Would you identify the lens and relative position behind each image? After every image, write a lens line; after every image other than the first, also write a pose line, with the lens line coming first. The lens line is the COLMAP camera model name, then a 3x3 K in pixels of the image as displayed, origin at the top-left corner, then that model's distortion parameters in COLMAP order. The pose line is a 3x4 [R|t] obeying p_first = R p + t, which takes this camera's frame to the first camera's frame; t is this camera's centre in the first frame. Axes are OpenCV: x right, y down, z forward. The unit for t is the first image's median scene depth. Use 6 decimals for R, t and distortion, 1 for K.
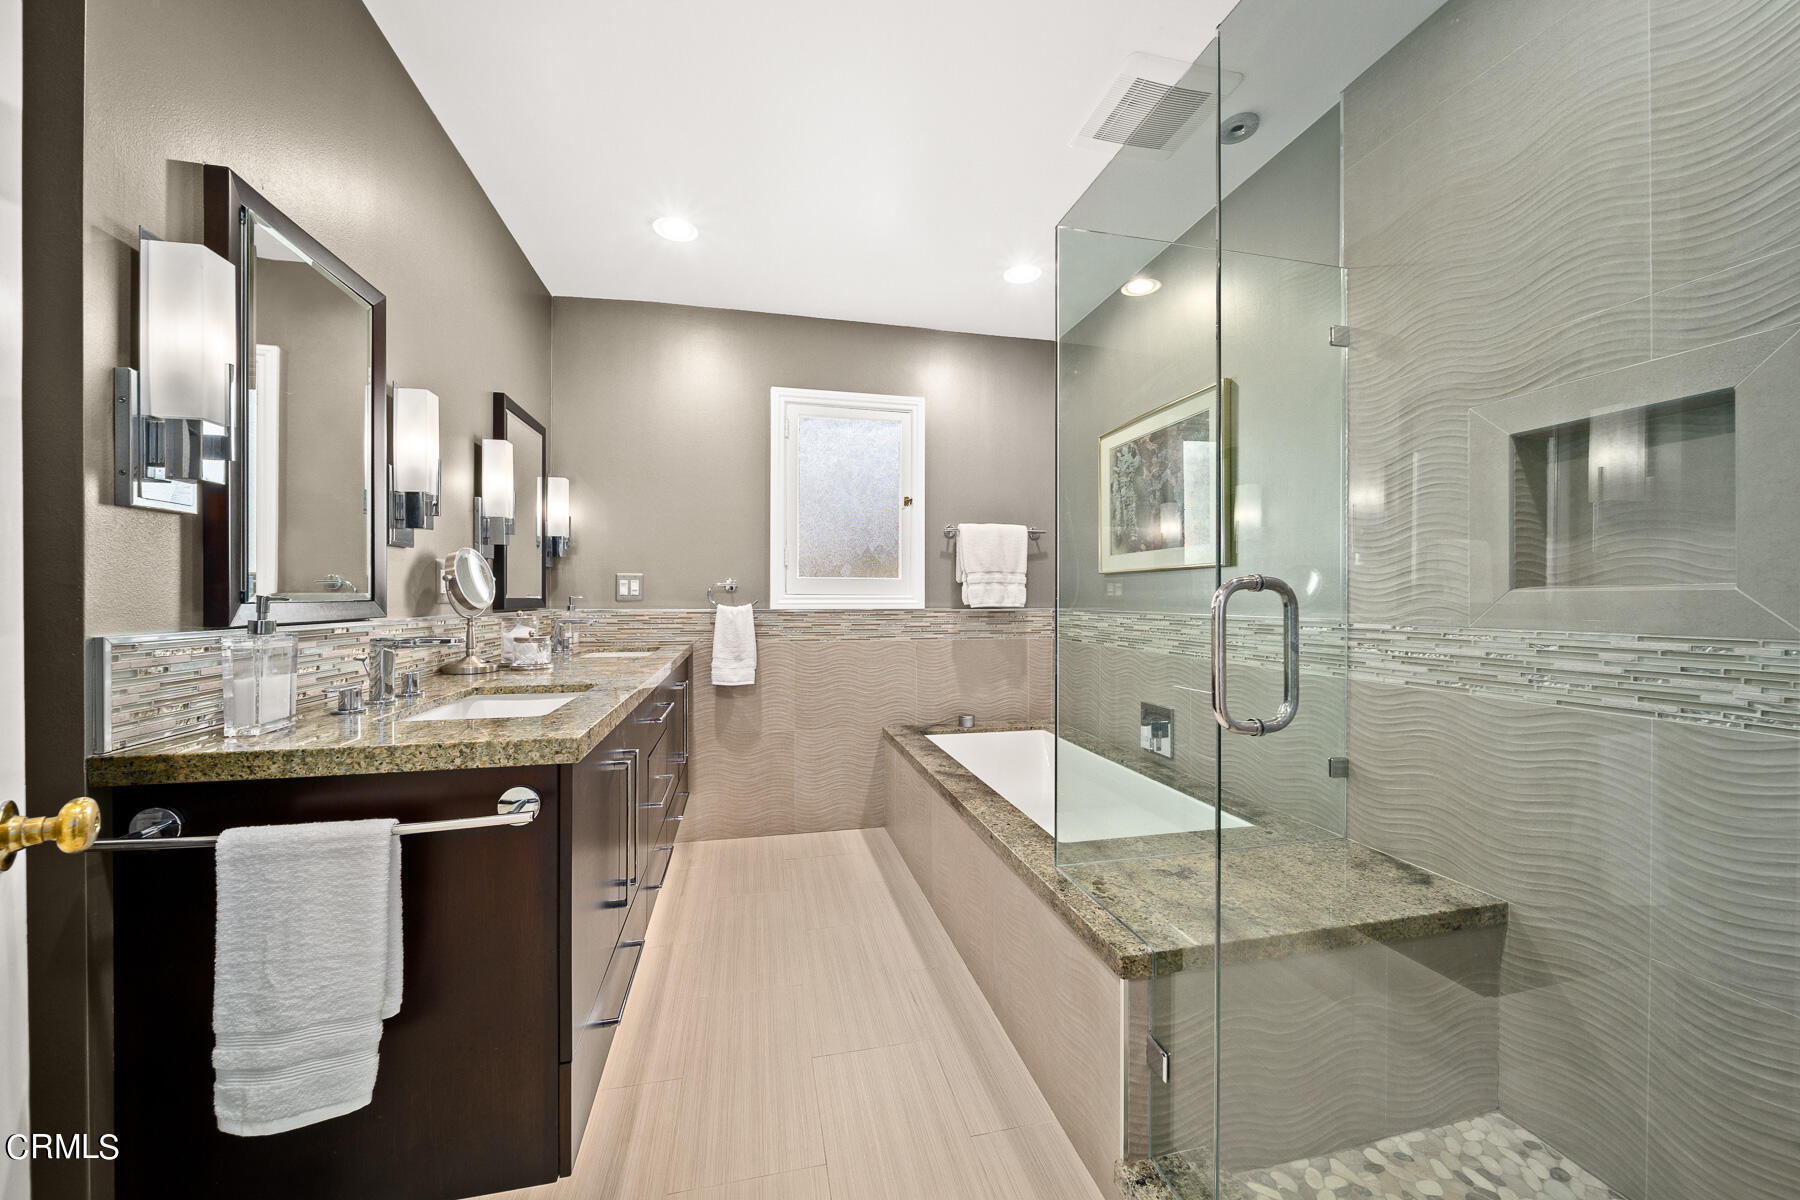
lens RADIAL K [[646.9, 0, 896.6], [0, 646.9, 598.3], [0, 0, 1]] dist [0.000082, -0.000018]
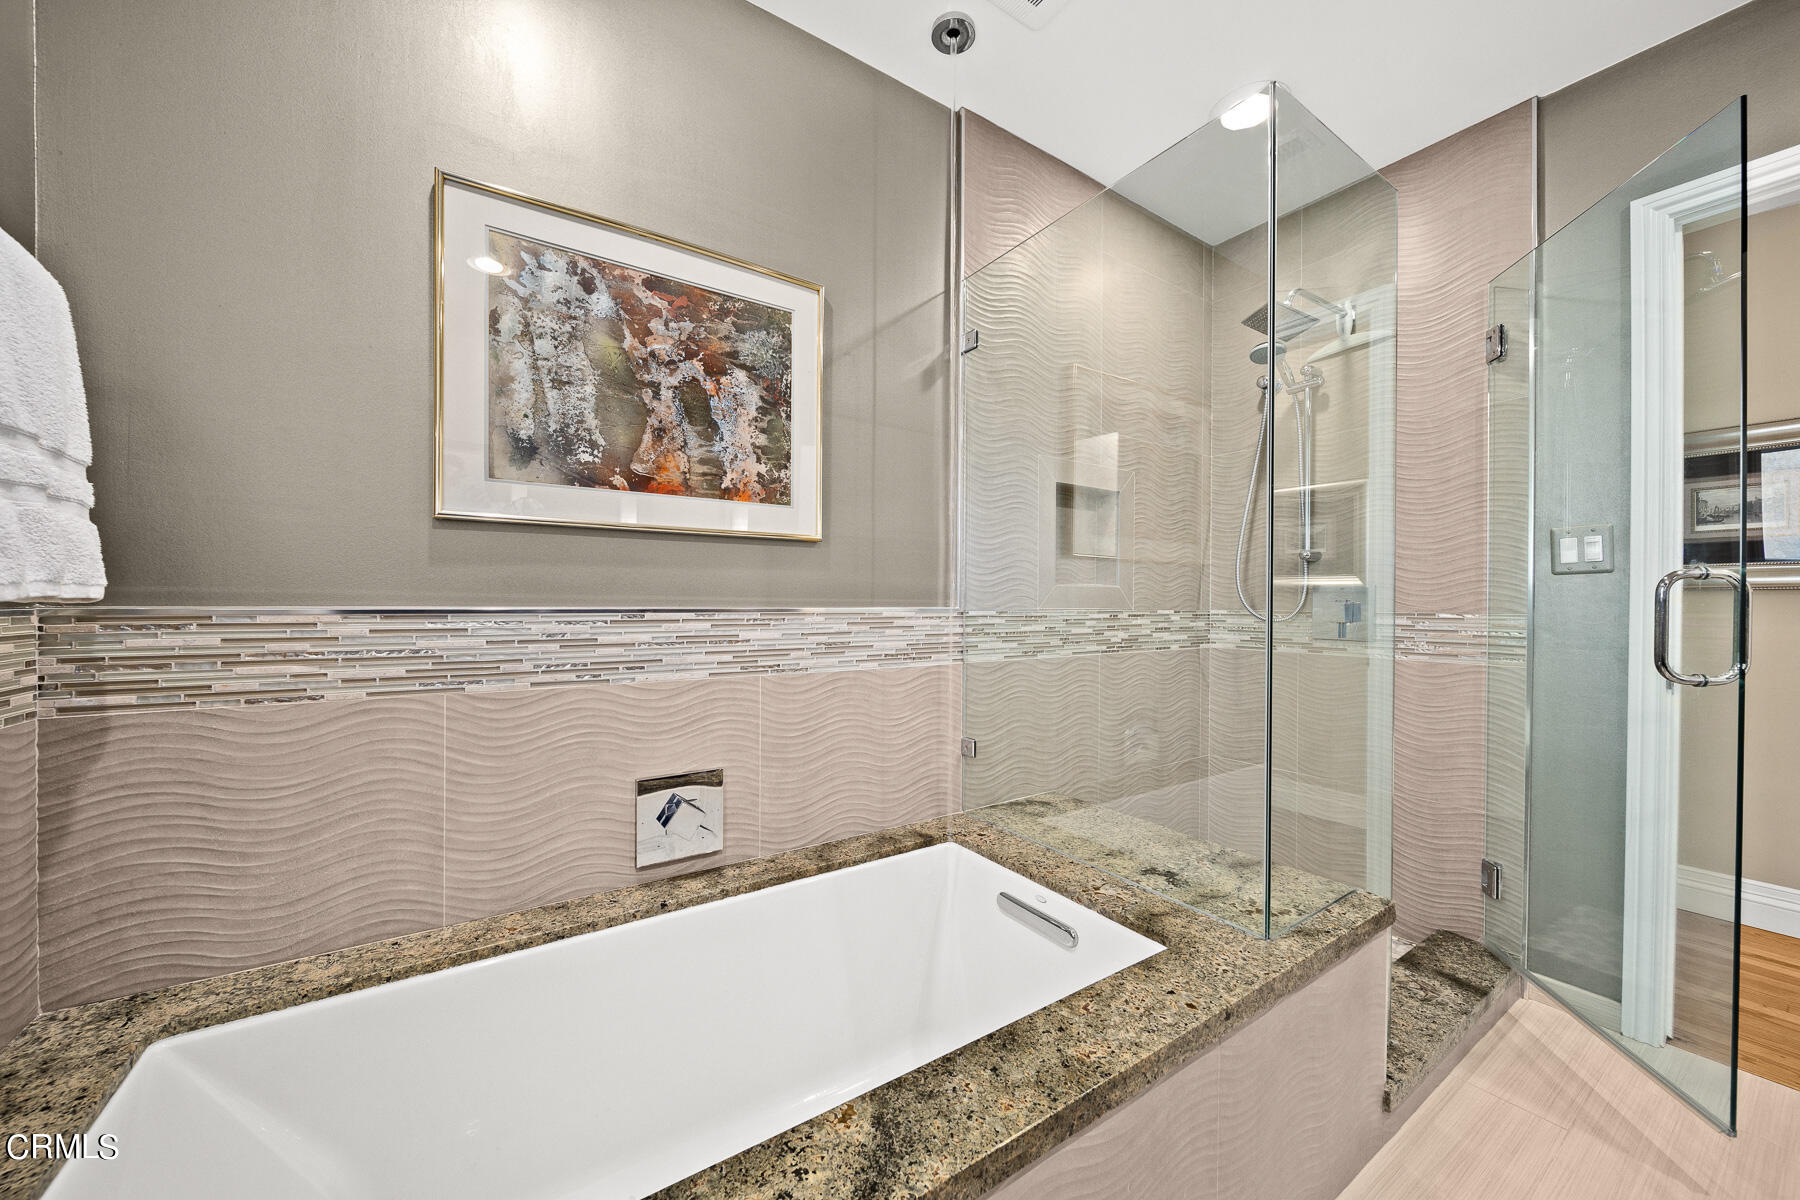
lens RADIAL K [[646.9, 0, 890.8], [0, 646.9, 607.6], [0, 0, 1]] dist [0.000082, -0.000018]
pose [[-0.347529, -0.008198, 0.937633, -0.220870], [-0.003022, 0.999966, 0.007623, 0.020235], [-0.937664, -0.000184, -0.347542, 1.232290]]
